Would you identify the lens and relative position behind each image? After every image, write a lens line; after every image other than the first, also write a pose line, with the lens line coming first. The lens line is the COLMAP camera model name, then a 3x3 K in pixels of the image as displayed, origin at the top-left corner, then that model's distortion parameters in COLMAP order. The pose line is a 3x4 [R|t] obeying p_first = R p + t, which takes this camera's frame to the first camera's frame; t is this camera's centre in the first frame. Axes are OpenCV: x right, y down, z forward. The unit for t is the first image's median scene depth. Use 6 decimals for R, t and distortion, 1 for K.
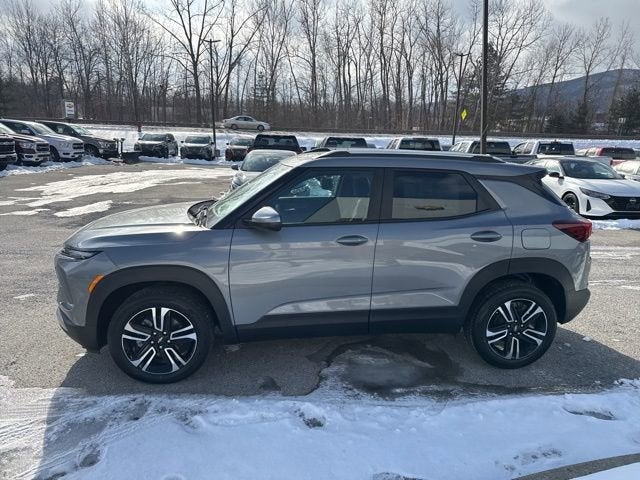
lens RADIAL K [[449.7, 0, 324.7], [0, 449.7, 239.3], [0, 0, 1]] dist [0.036594, -0.042099]
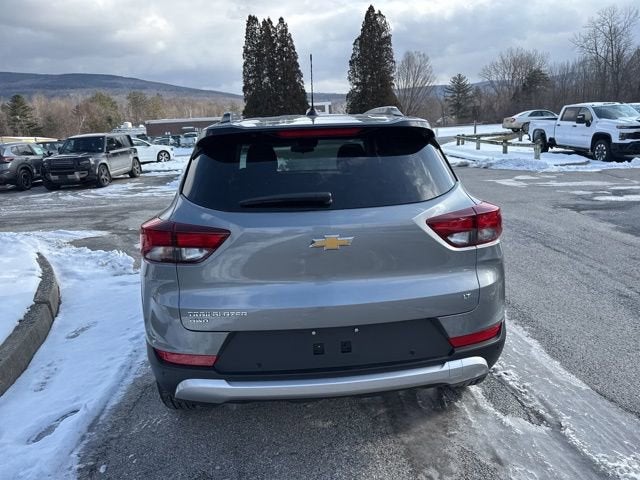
lens RADIAL K [[449.7, 0, 325.5], [0, 449.7, 239.2], [0, 0, 1]] dist [0.036594, -0.042099]
pose [[-0.048260, 0.196939, -0.979227, 1.122887], [-0.176789, 0.963207, 0.202430, -0.170190], [0.983065, 0.182886, -0.011668, 1.235370]]
